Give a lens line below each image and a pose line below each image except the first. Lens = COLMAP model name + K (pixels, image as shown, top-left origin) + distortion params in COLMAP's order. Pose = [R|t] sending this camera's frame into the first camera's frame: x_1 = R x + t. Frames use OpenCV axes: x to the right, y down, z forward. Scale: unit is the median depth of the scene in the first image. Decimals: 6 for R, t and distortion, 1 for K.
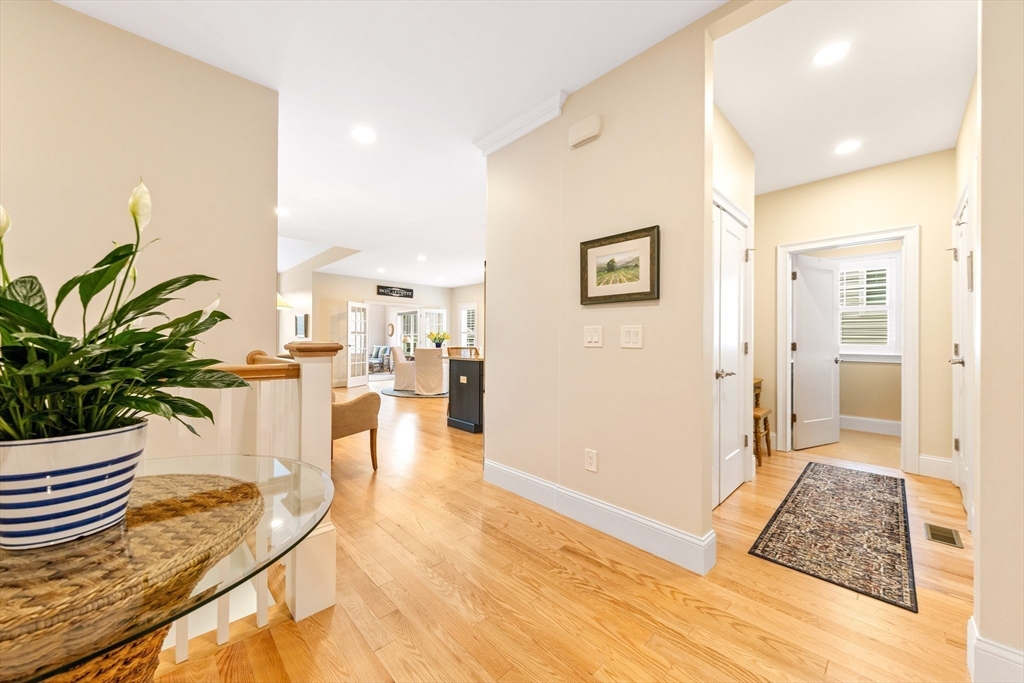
lens RADIAL K [[373.4, 0, 511.8], [0, 373.4, 336.2], [0, 0, 1]] dist [-0.002006, -0.000401]
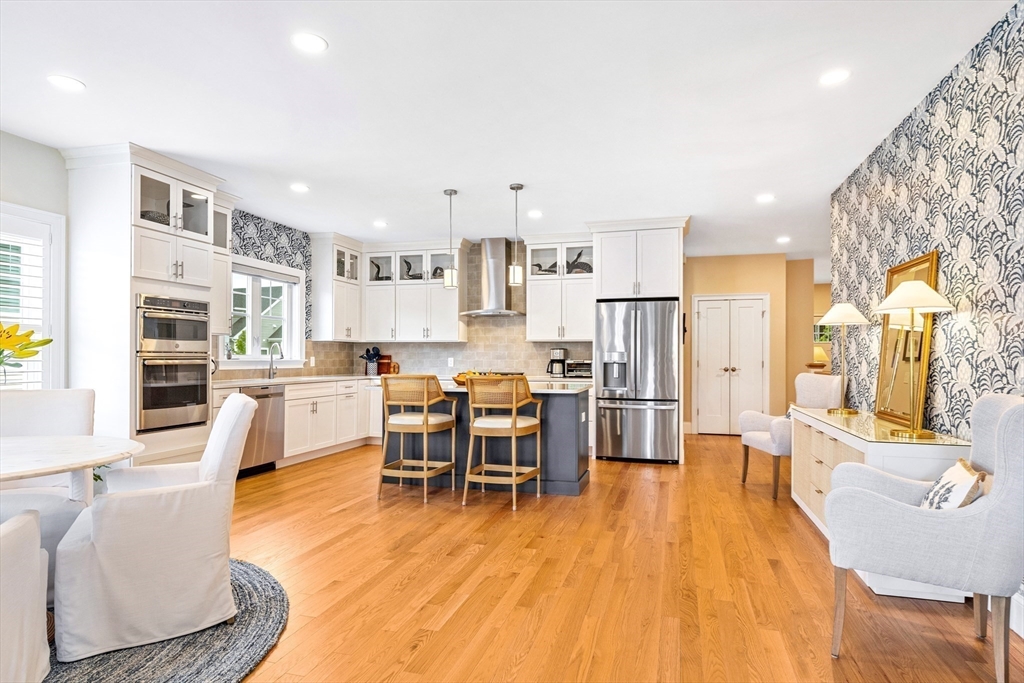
lens RADIAL K [[563.1, 0, 520.5], [0, 563.1, 355.5], [0, 0, 1]] dist [0.011651, -0.000860]
pose [[-0.507616, -0.002893, 0.861578, -0.478159], [-0.017601, 0.999821, -0.007012, 0.003642], [-0.861403, -0.018724, -0.507576, 0.787847]]
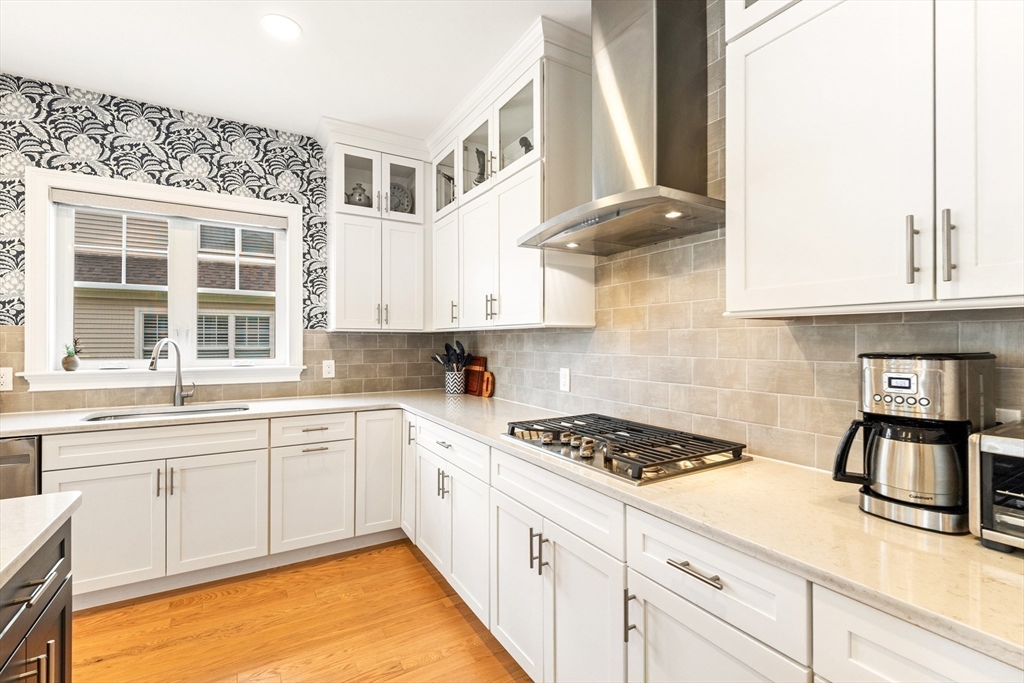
lens RADIAL K [[454.1, 0, 512.0], [0, 454.1, 341.5], [0, 0, 1]] dist [0.013620, -0.010395]
pose [[0.229837, -0.004904, 0.973217, 0.006390], [-0.013290, 0.999878, 0.008177, -0.013462], [-0.973138, -0.014814, 0.229744, 0.439872]]
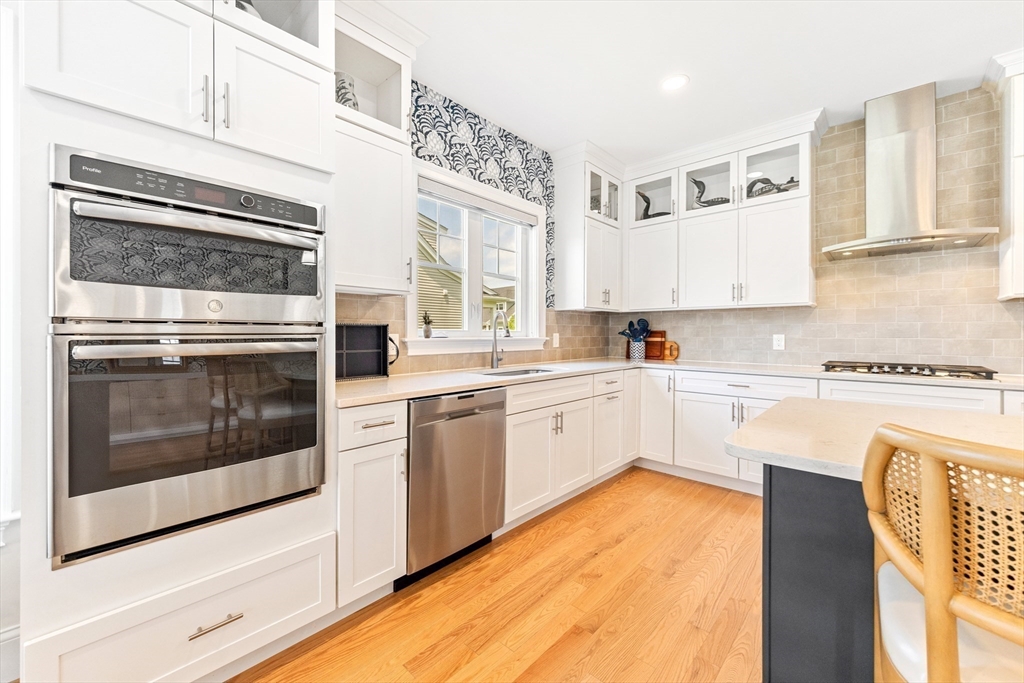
lens RADIAL K [[404.4, 0, 513.3], [0, 404.4, 333.0], [0, 0, 1]] dist [0.024978, -0.013376]
pose [[-0.067150, -0.003497, 0.997737, -0.065539], [-0.014827, 0.999887, 0.002506, 0.004245], [-0.997633, -0.014625, -0.067194, 0.710572]]
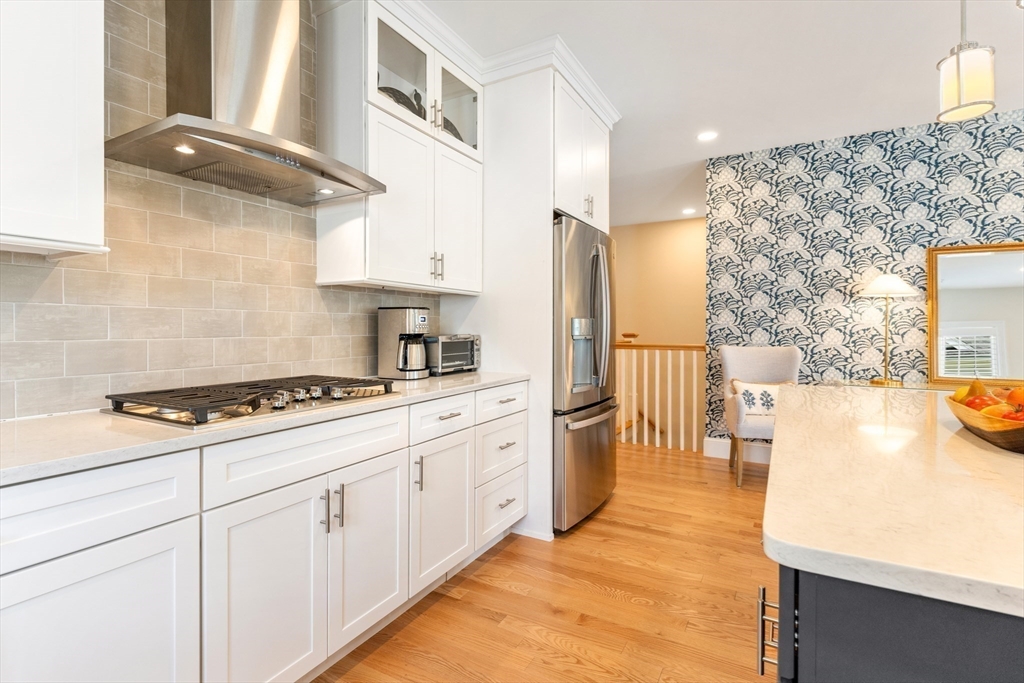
lens RADIAL K [[487.4, 0, 511.0], [0, 487.4, 330.3], [0, 0, 1]] dist [0.005705, -0.000758]
pose [[-0.957973, -0.003748, -0.286834, 0.149991], [-0.000535, 0.999936, -0.011282, 0.003663], [0.286858, -0.010655, -0.957914, 0.633731]]
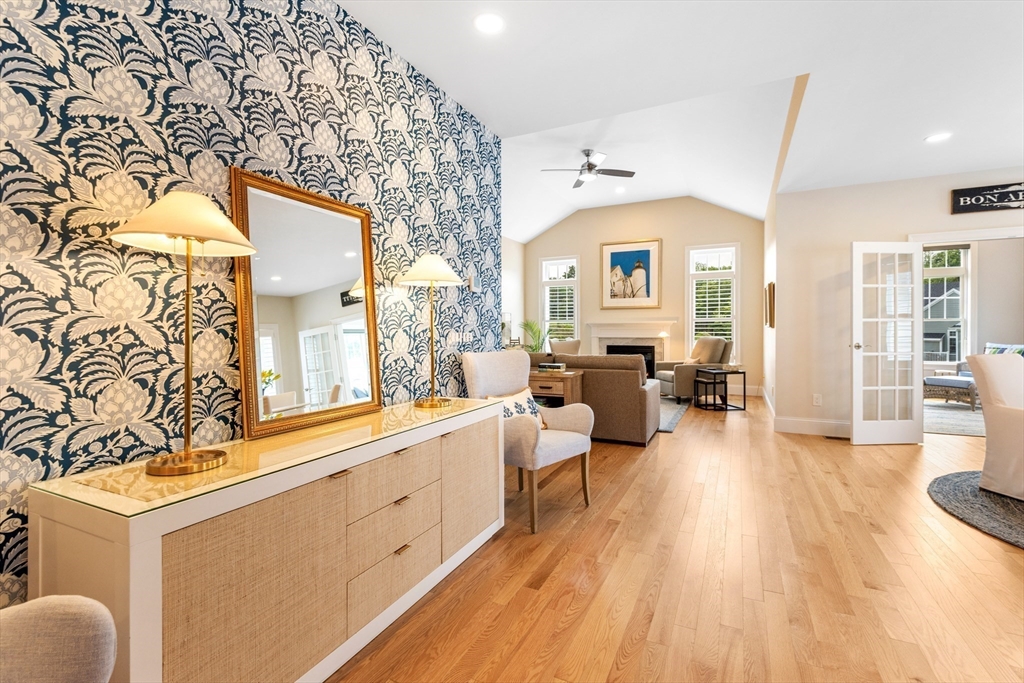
lens RADIAL K [[466.1, 0, 511.8], [0, 466.1, 333.0], [0, 0, 1]] dist [-0.000803, -0.000342]
pose [[0.342079, 0.000009, -0.939671, -0.063081], [0.017929, 0.999818, 0.006537, 0.000132], [0.939500, -0.019083, 0.342016, 0.402831]]
